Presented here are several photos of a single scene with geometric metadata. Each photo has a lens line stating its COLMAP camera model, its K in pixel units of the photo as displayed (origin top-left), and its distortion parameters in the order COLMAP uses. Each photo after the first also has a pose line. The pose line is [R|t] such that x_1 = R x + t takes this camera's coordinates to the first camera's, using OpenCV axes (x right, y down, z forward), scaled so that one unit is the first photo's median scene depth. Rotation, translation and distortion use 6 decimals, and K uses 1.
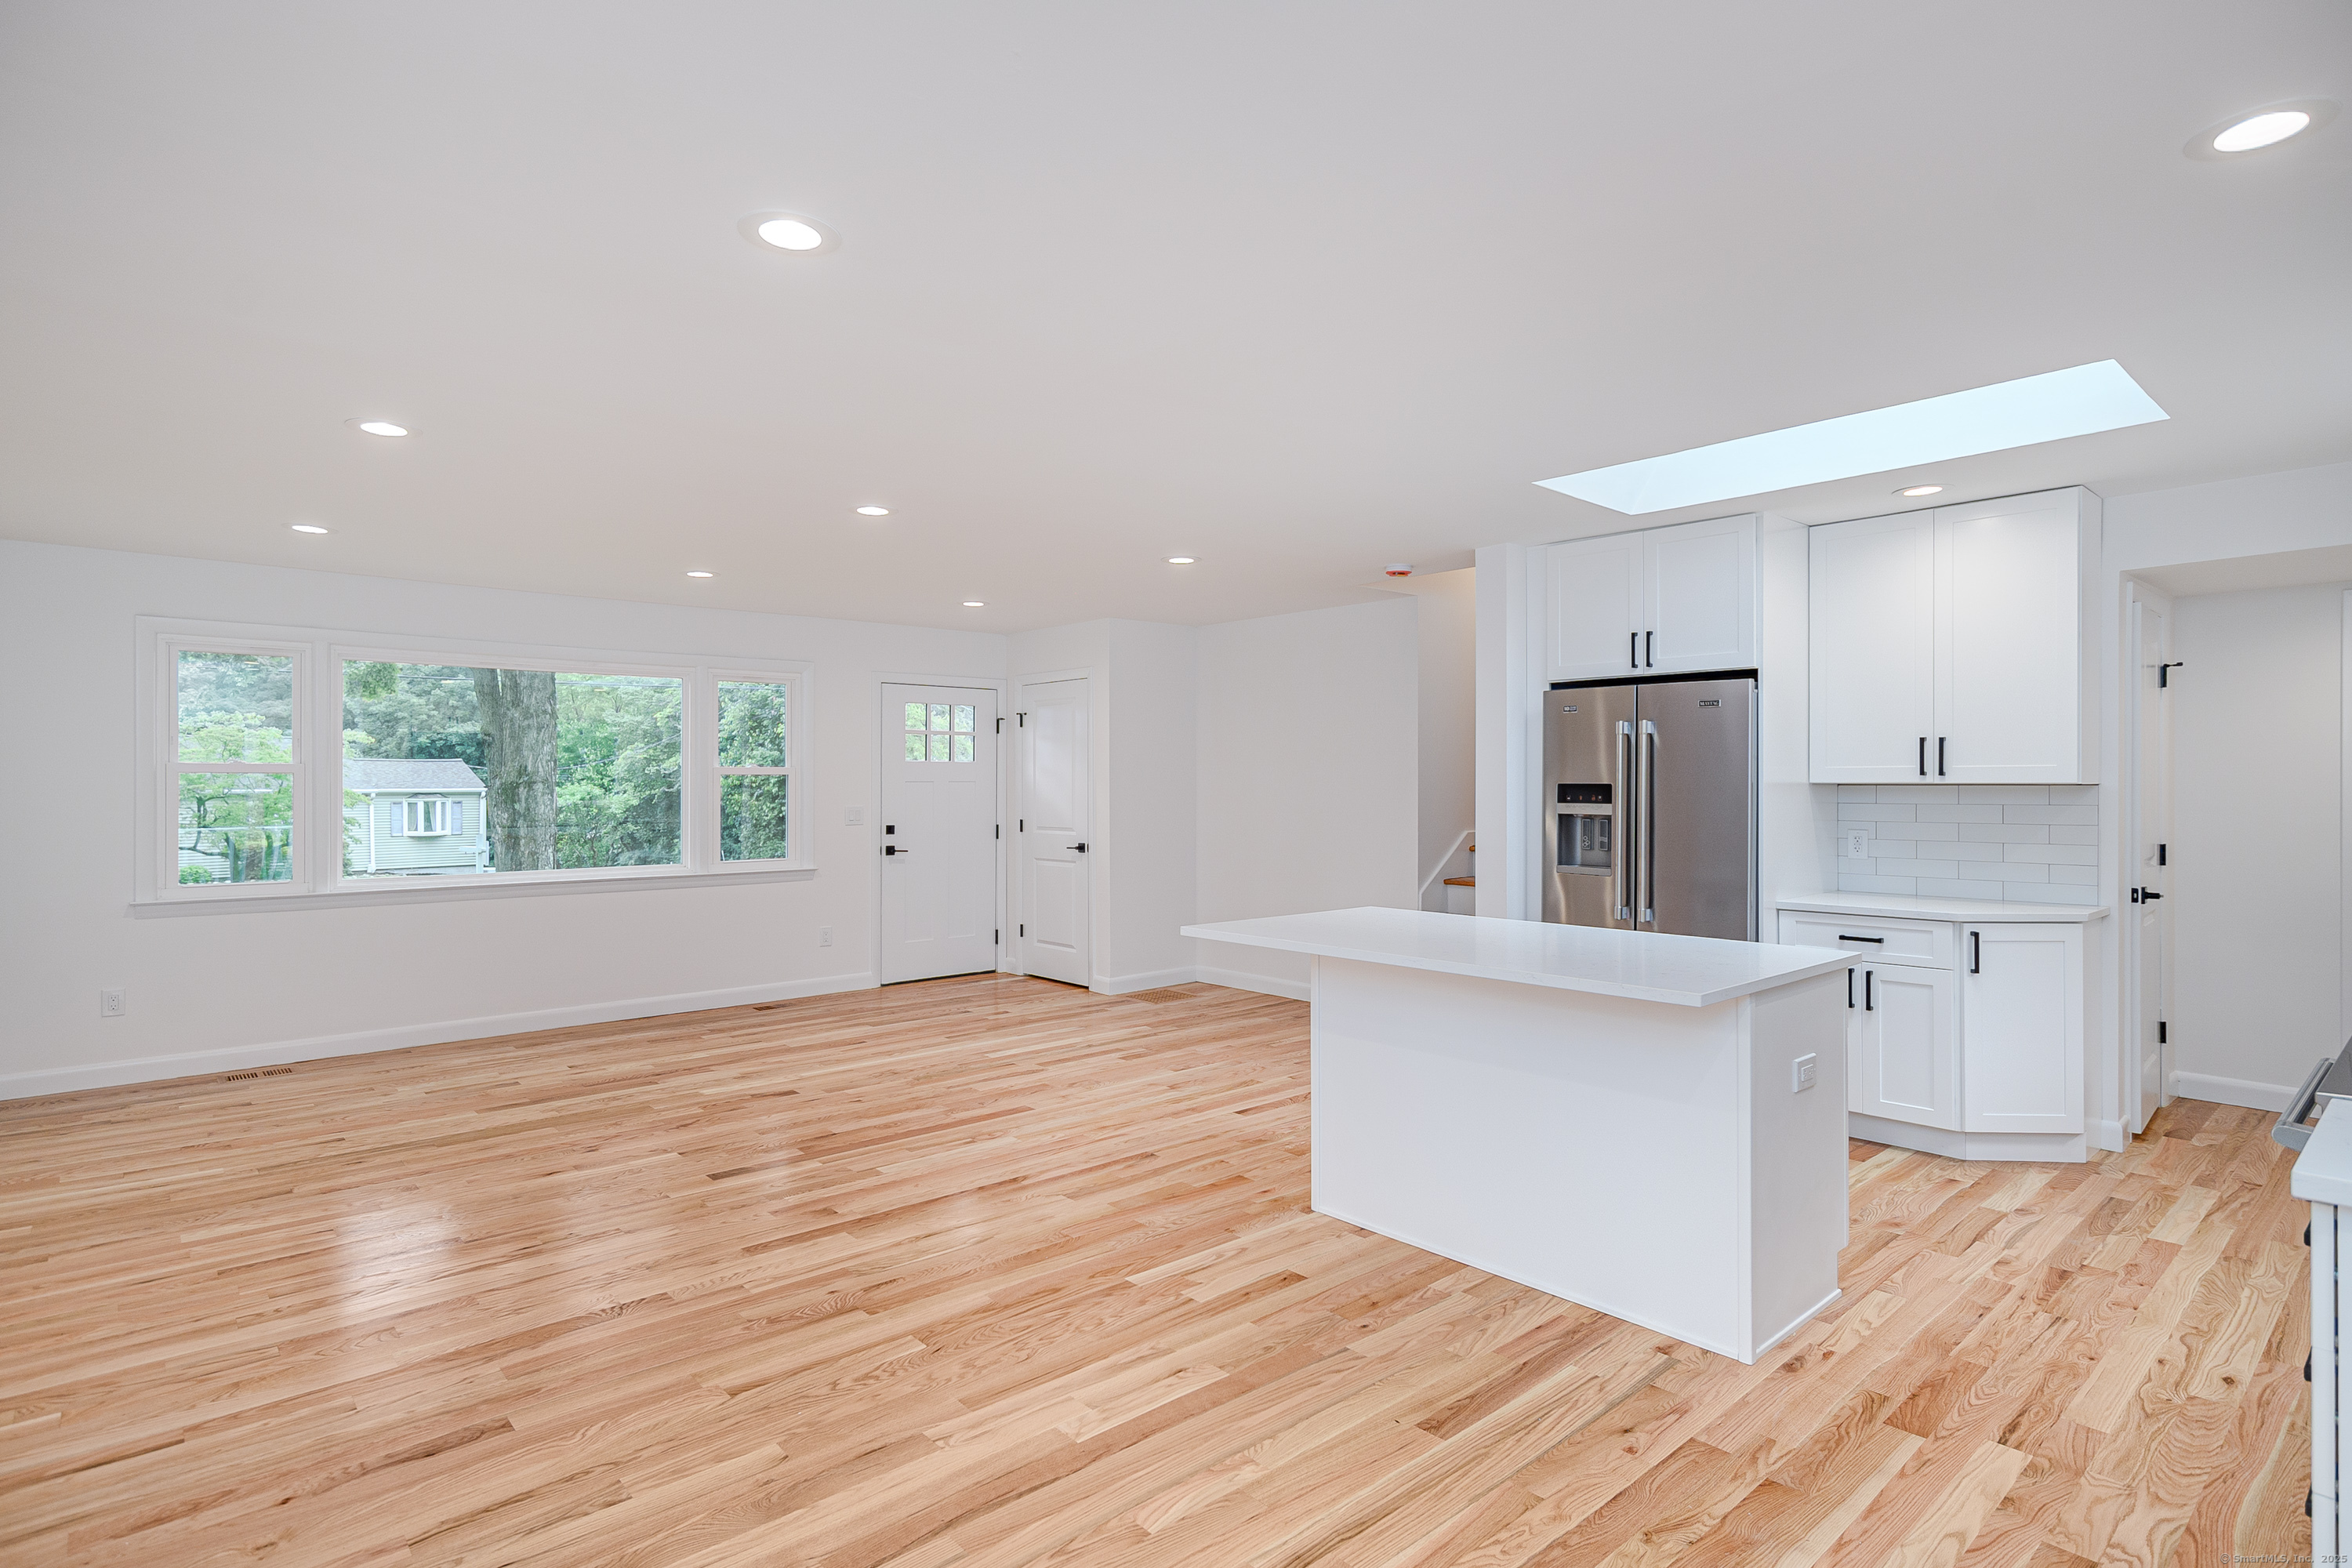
lens RADIAL K [[1188.1, 0, 1171.4], [0, 1188.1, 784.2], [0, 0, 1]] dist [-0.000152, -0.000040]
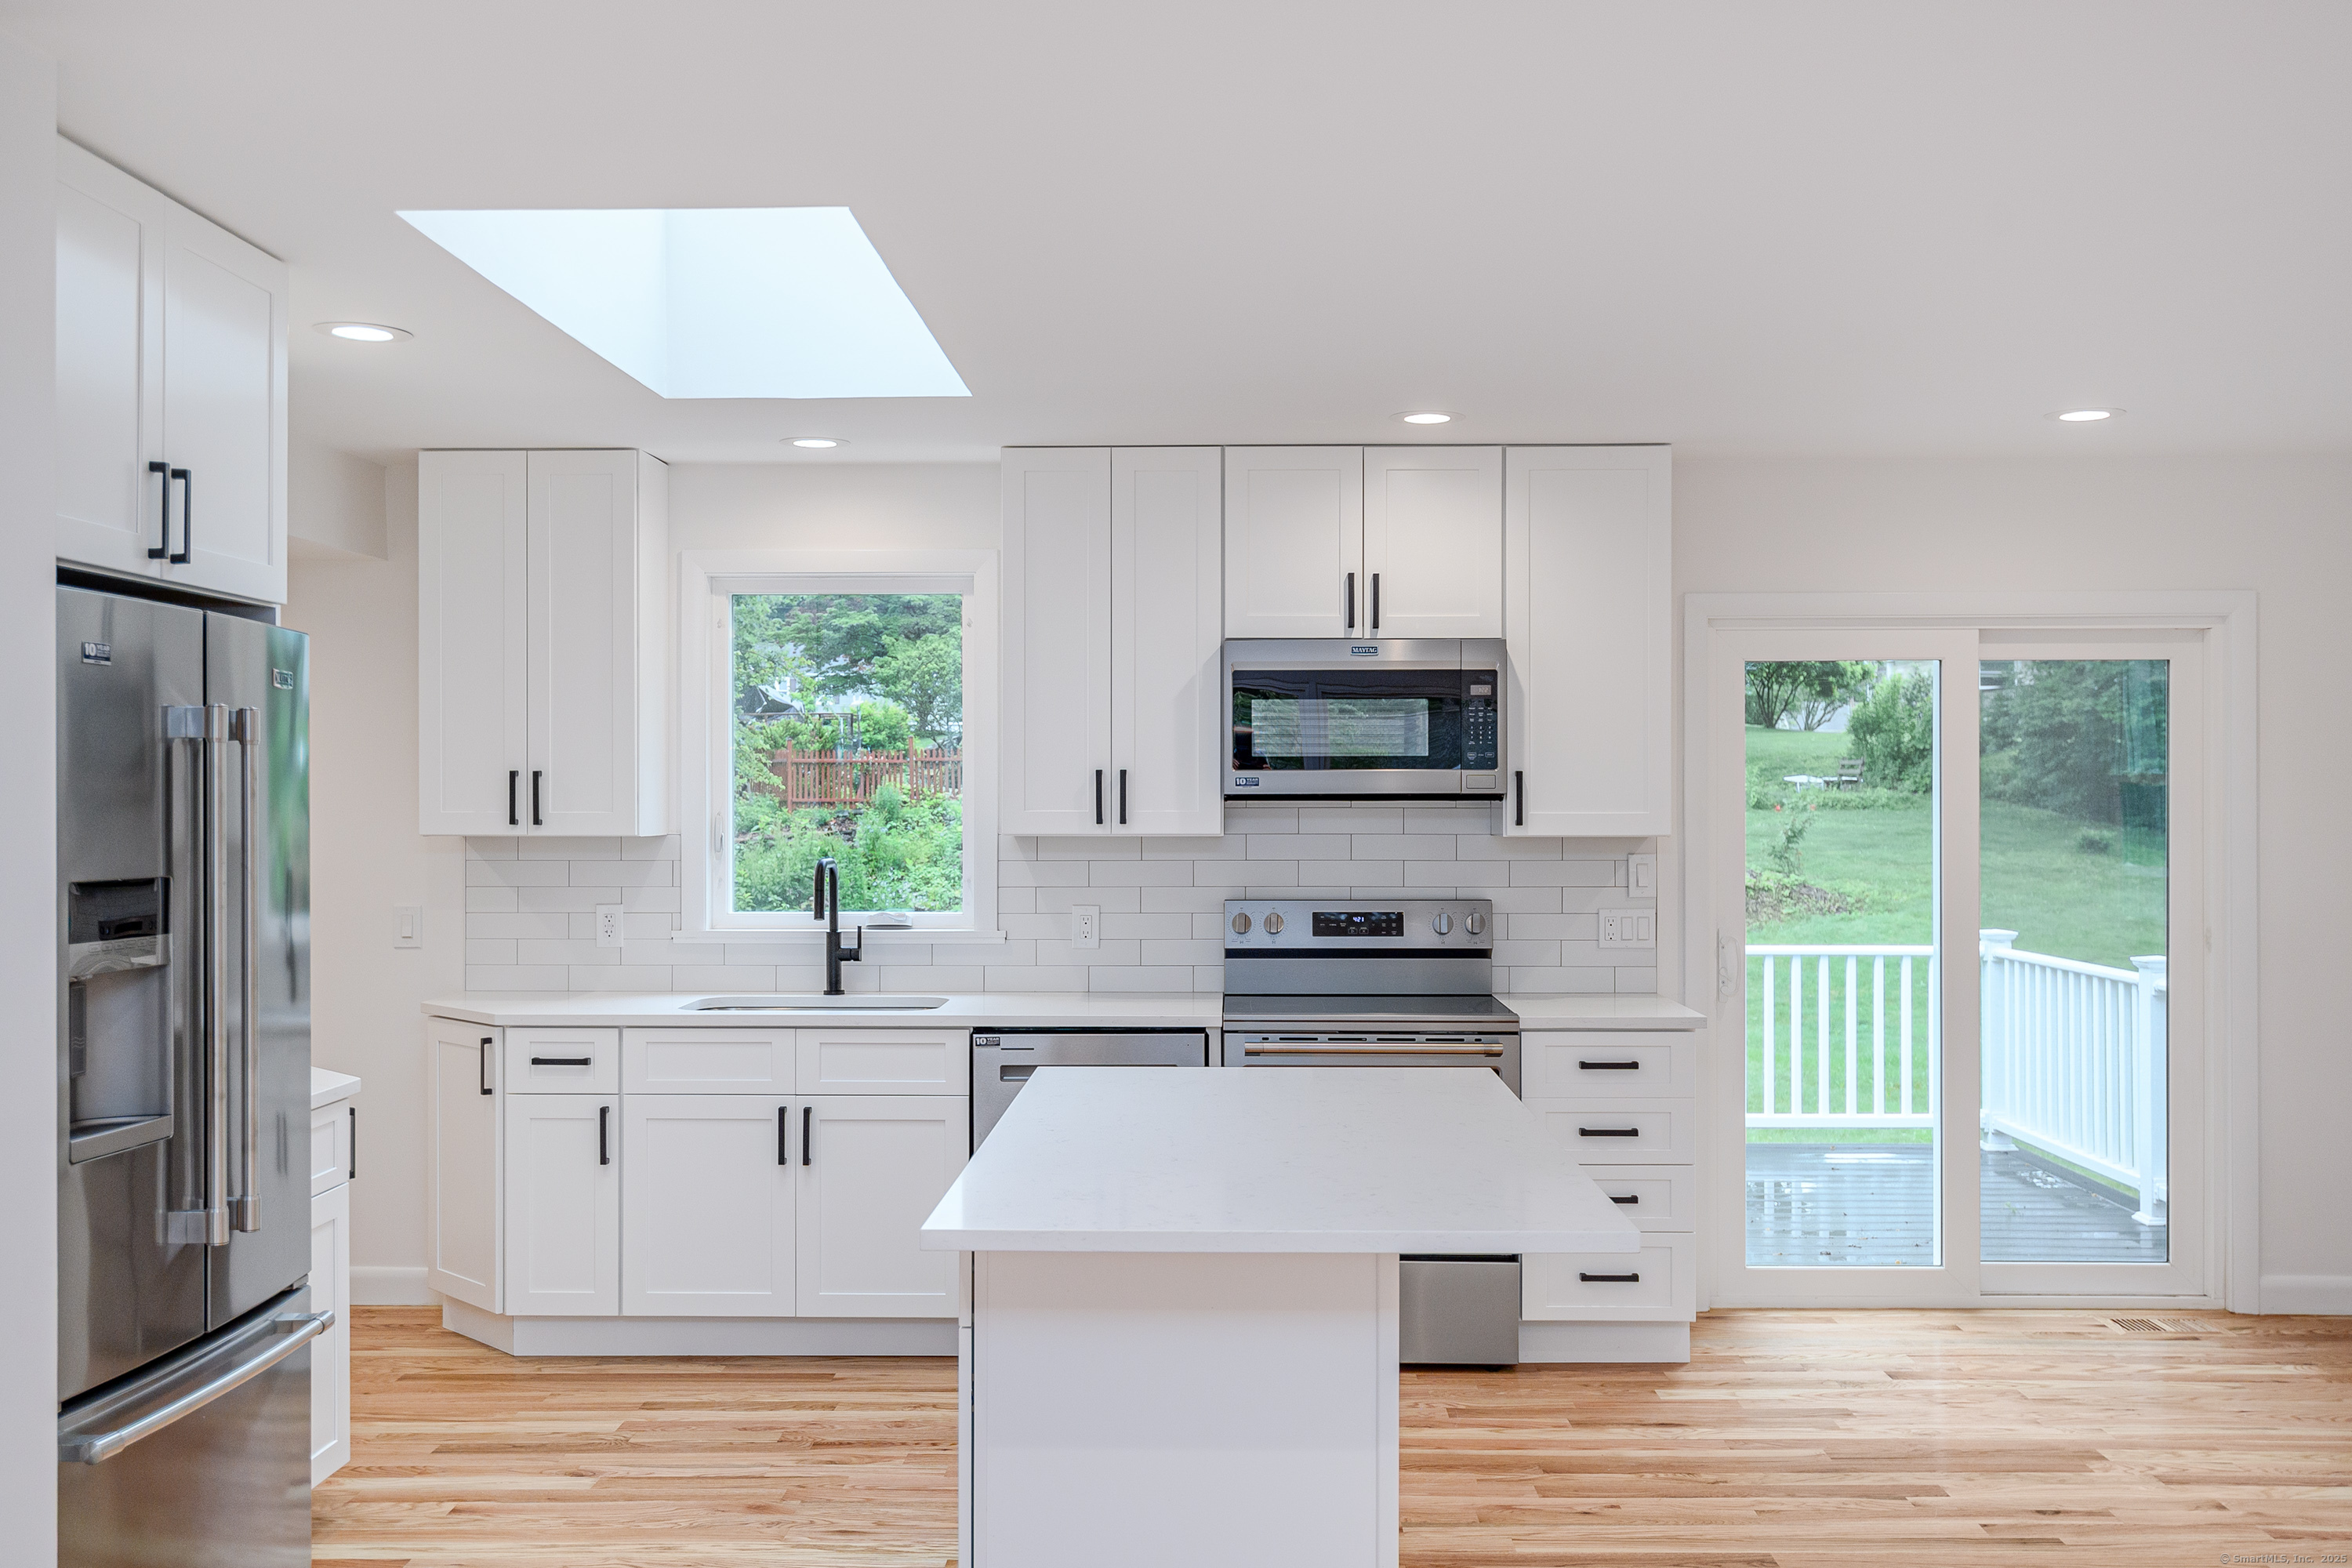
lens RADIAL K [[2165.2, 0, 1176.0], [0, 2165.2, 784.0], [0, 0, 1]] dist [0.001872, 0.000474]
pose [[-0.732705, 0.005193, 0.680526, -0.298075], [0.003033, 0.999986, -0.004366, -0.024801], [-0.680539, -0.001135, -0.732711, 1.291806]]
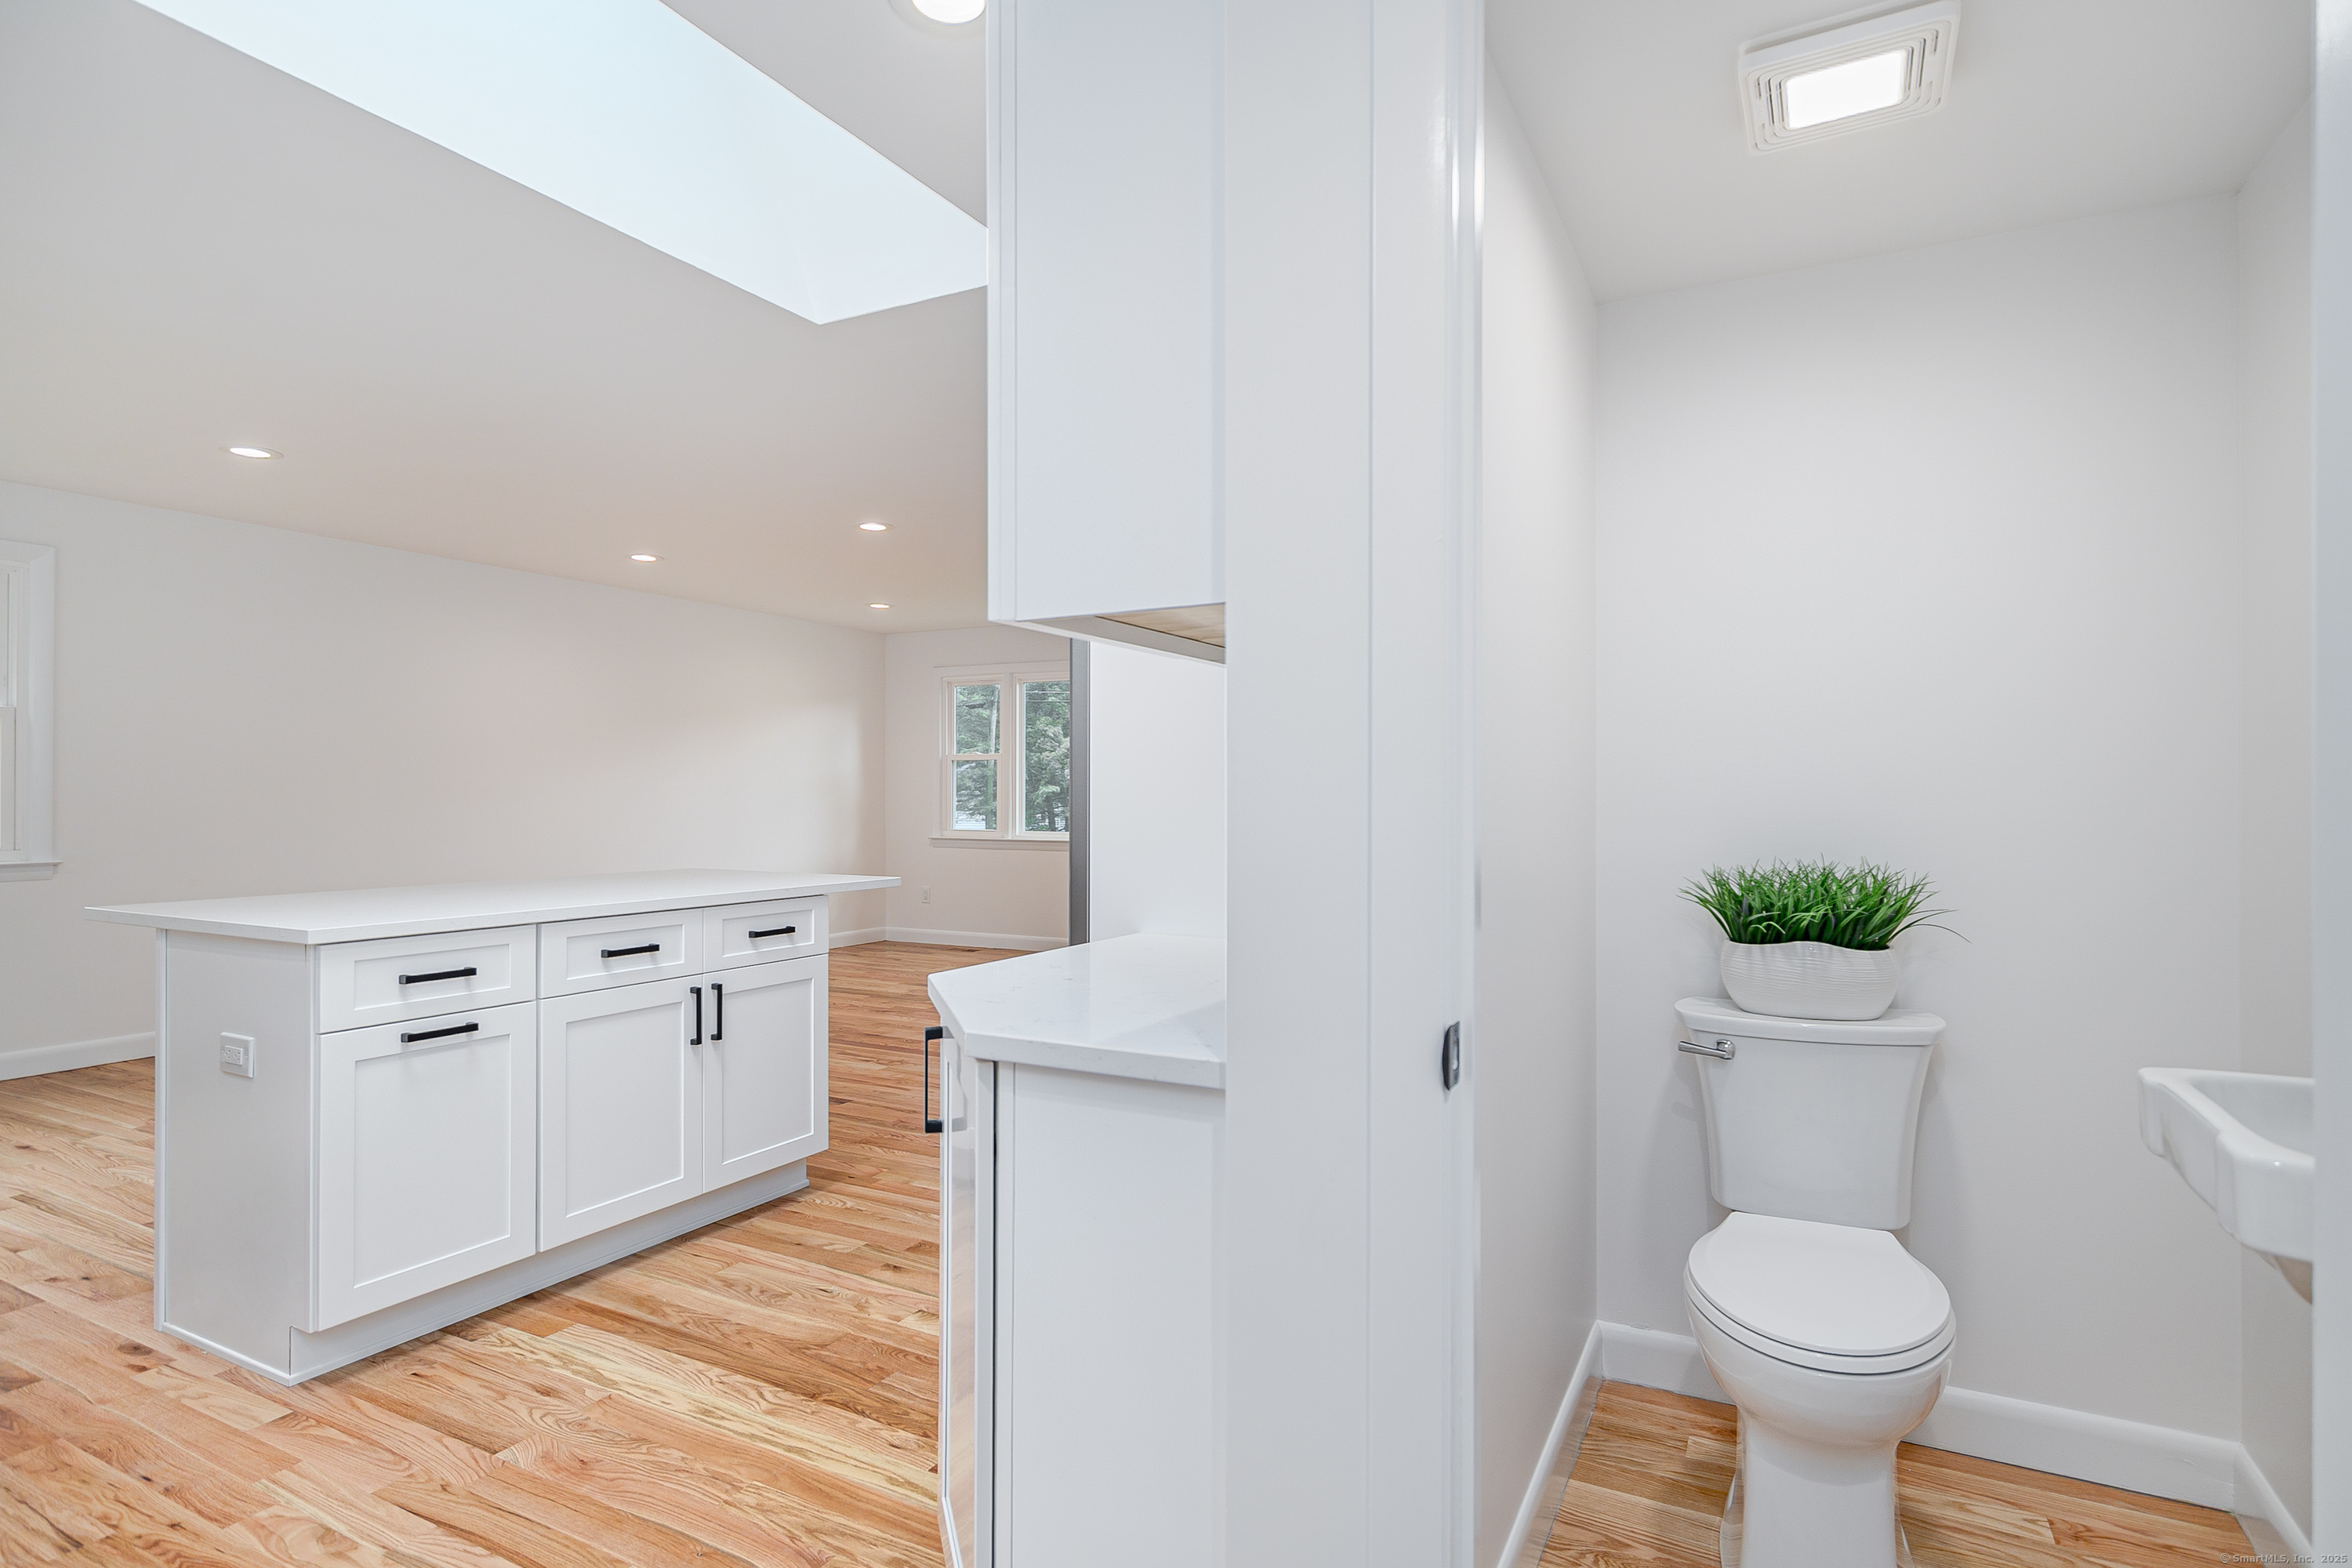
lens RADIAL K [[1188.1, 0, 1171.4], [0, 1188.1, 784.2], [0, 0, 1]] dist [-0.000152, -0.000040]
pose [[0.348979, -0.006936, -0.937105, 0.928606], [-0.000669, 0.999971, -0.007650, 0.039178], [0.937130, 0.003296, 0.348964, 0.803798]]
